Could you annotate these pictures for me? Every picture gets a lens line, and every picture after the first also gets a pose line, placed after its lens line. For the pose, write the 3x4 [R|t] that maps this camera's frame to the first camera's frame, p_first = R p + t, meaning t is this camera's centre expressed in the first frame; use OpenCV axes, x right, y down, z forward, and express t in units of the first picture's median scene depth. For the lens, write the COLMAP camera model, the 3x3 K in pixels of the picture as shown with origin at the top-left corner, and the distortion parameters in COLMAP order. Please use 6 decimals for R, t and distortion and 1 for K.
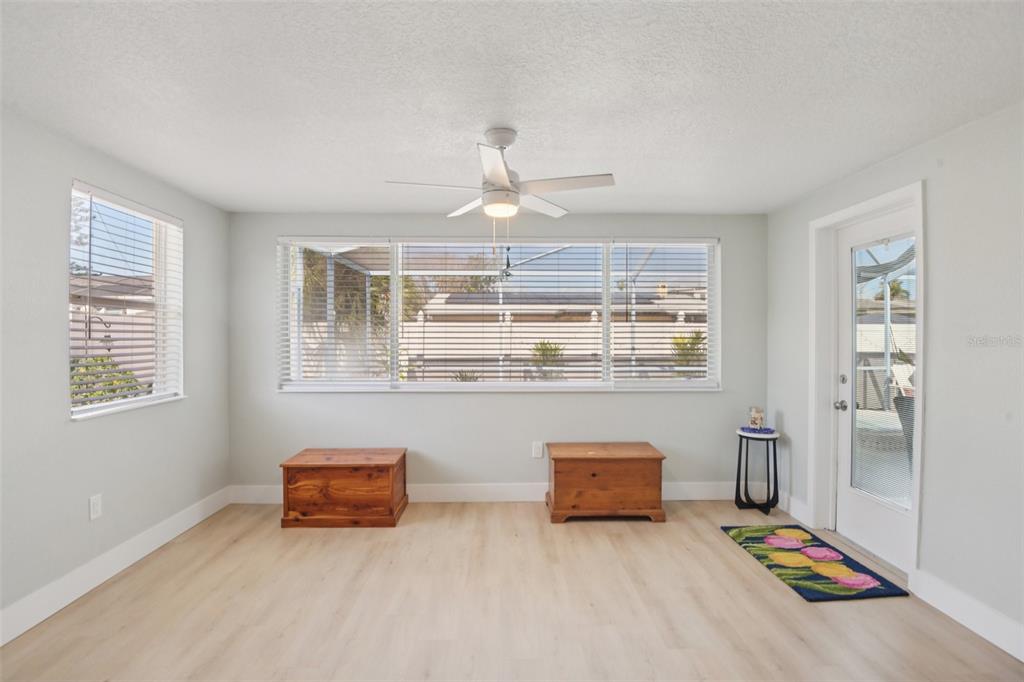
lens RADIAL K [[480.6, 0, 515.3], [0, 480.6, 335.7], [0, 0, 1]] dist [-0.036392, -0.002860]
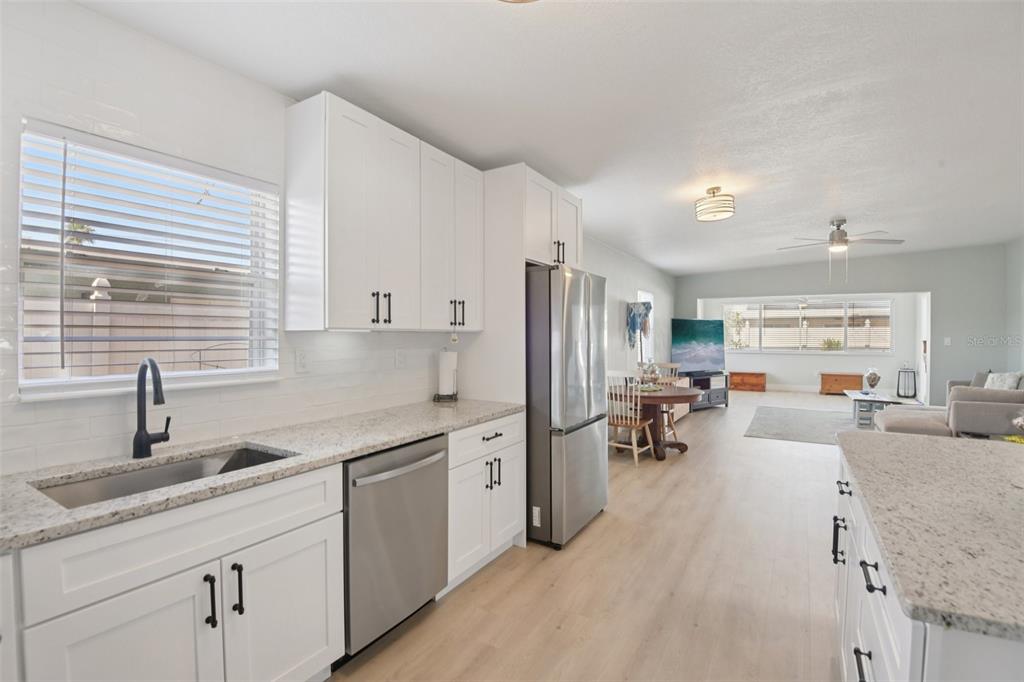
lens RADIAL K [[480.6, 0, 502.1], [0, 480.6, 331.4], [0, 0, 1]] dist [-0.036392, -0.002860]
pose [[0.832358, -0.004390, -0.554220, 0.057244], [0.000588, 0.999975, -0.007038, -0.000940], [0.554238, 0.005533, 0.832340, -2.722880]]
